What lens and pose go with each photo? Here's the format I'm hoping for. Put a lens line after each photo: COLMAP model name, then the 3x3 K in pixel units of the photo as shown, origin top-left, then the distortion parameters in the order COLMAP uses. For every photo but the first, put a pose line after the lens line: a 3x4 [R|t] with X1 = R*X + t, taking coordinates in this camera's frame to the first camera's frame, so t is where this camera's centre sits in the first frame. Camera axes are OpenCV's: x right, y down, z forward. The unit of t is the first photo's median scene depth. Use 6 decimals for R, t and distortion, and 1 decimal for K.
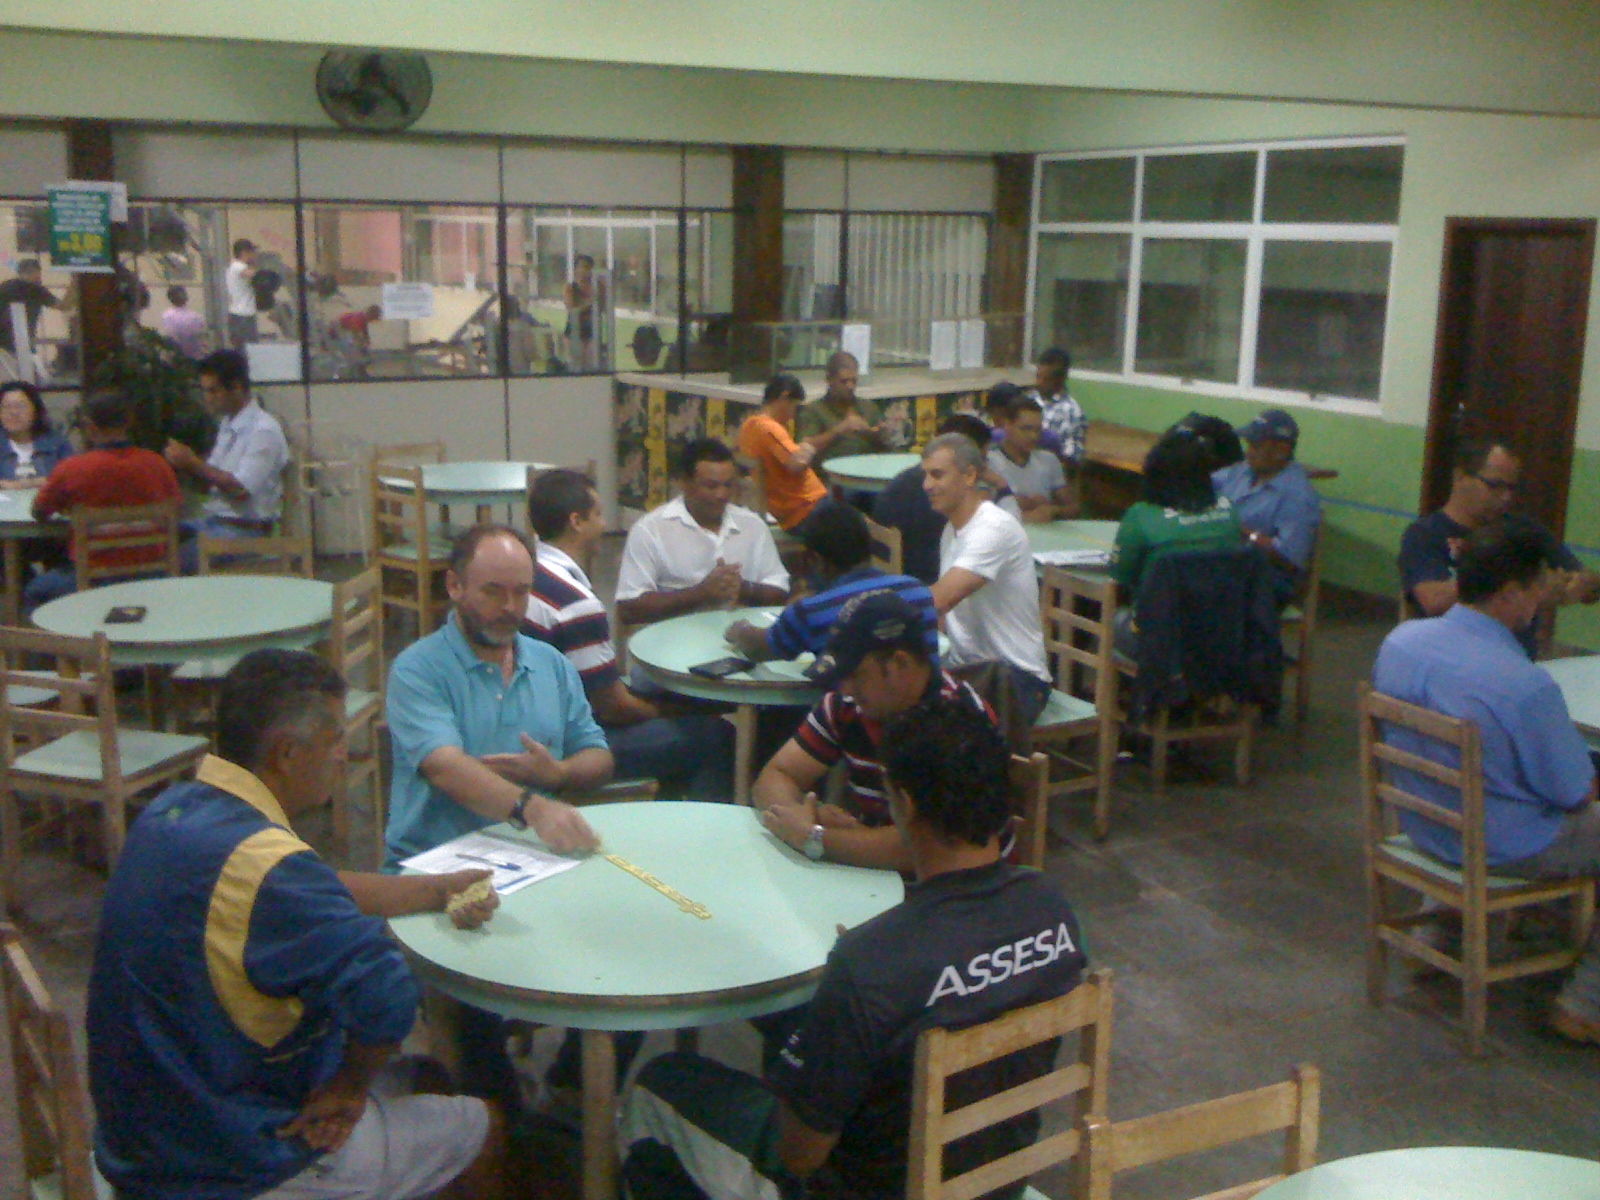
lens RADIAL K [[1680.9, 0, 810.6], [0, 1680.9, 584.3], [0, 0, 1]] dist [0.022111, 0.000000]
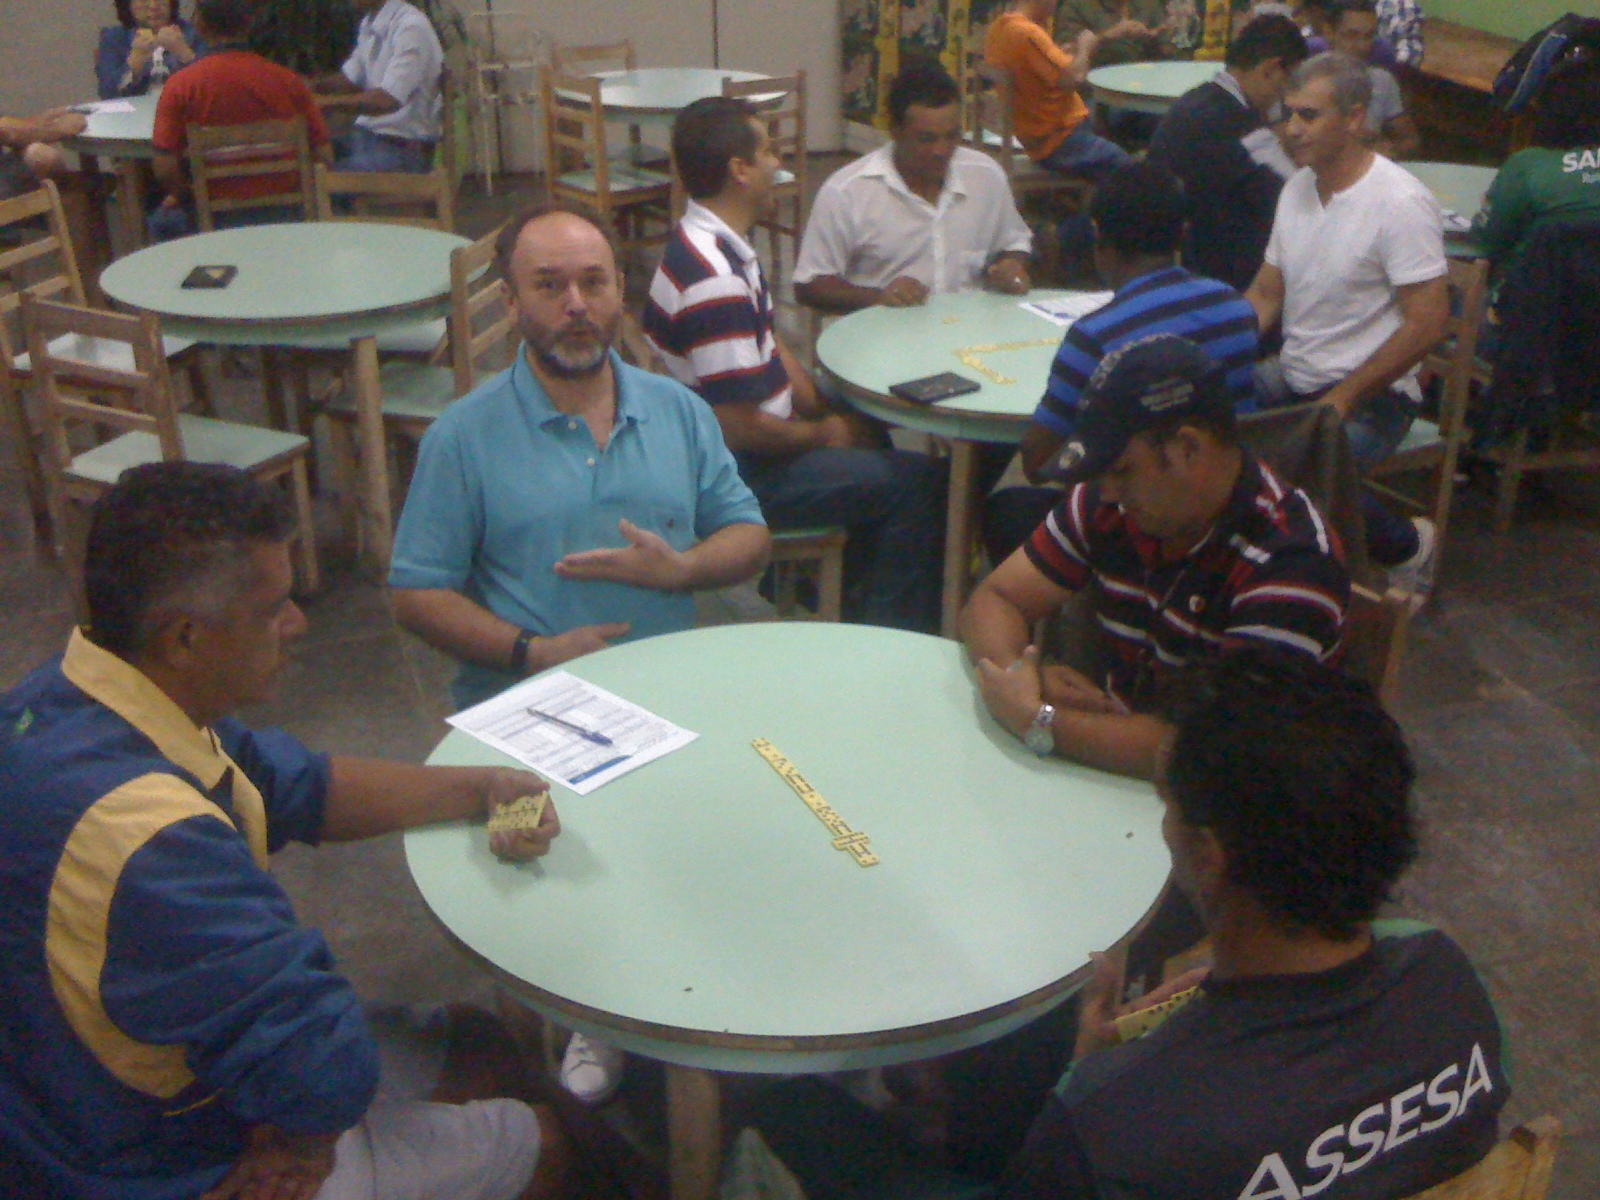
lens RADIAL K [[1680.9, 0, 807.7], [0, 1680.9, 576.7], [0, 0, 1]] dist [0.022111, 0.000000]
pose [[0.988900, 0.054208, -0.138341, -0.000349], [-0.020738, 0.972314, 0.232758, -0.034223], [0.147128, -0.227305, 0.962645, 0.212112]]
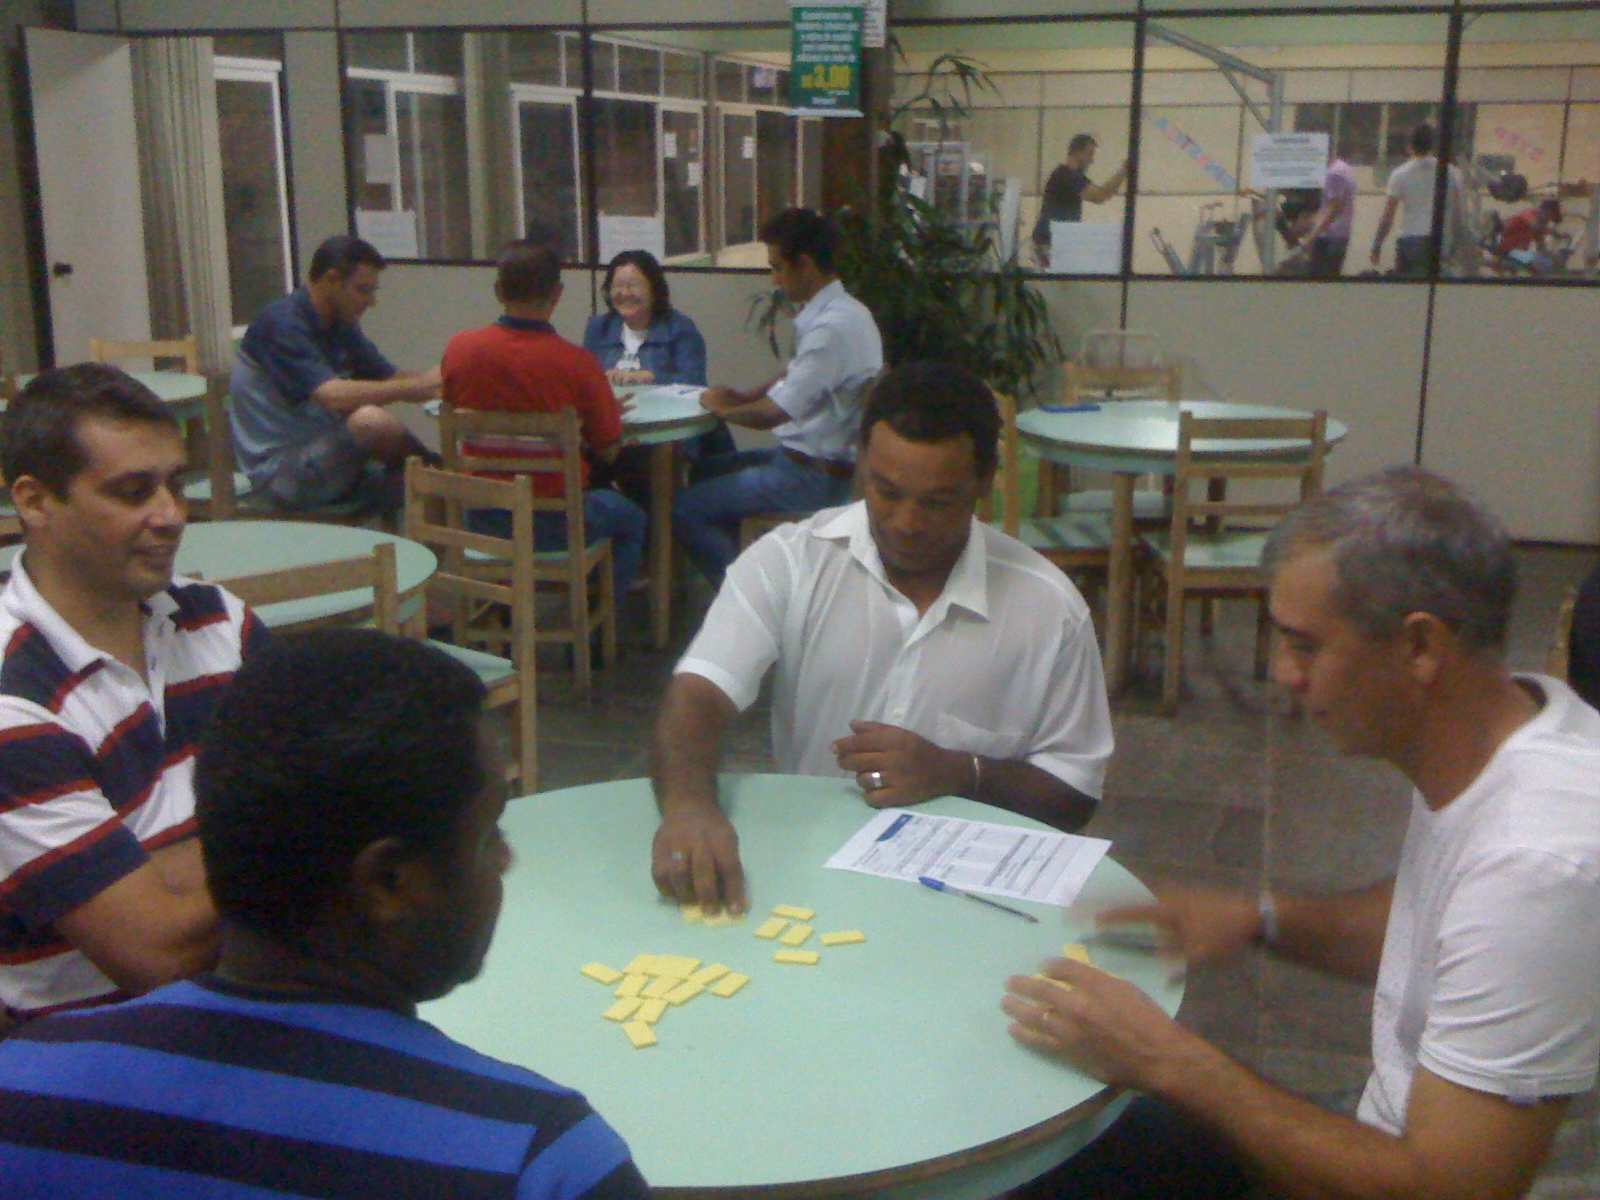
lens RADIAL K [[1680.9, 0, 788.1], [0, 1680.9, 599.3], [0, 0, 1]] dist [0.022111, 0.000000]
pose [[0.713147, 0.163737, -0.681624, 0.182721], [-0.131290, 0.986331, 0.099571, -0.061995], [0.688610, 0.018482, 0.724896, 0.641589]]
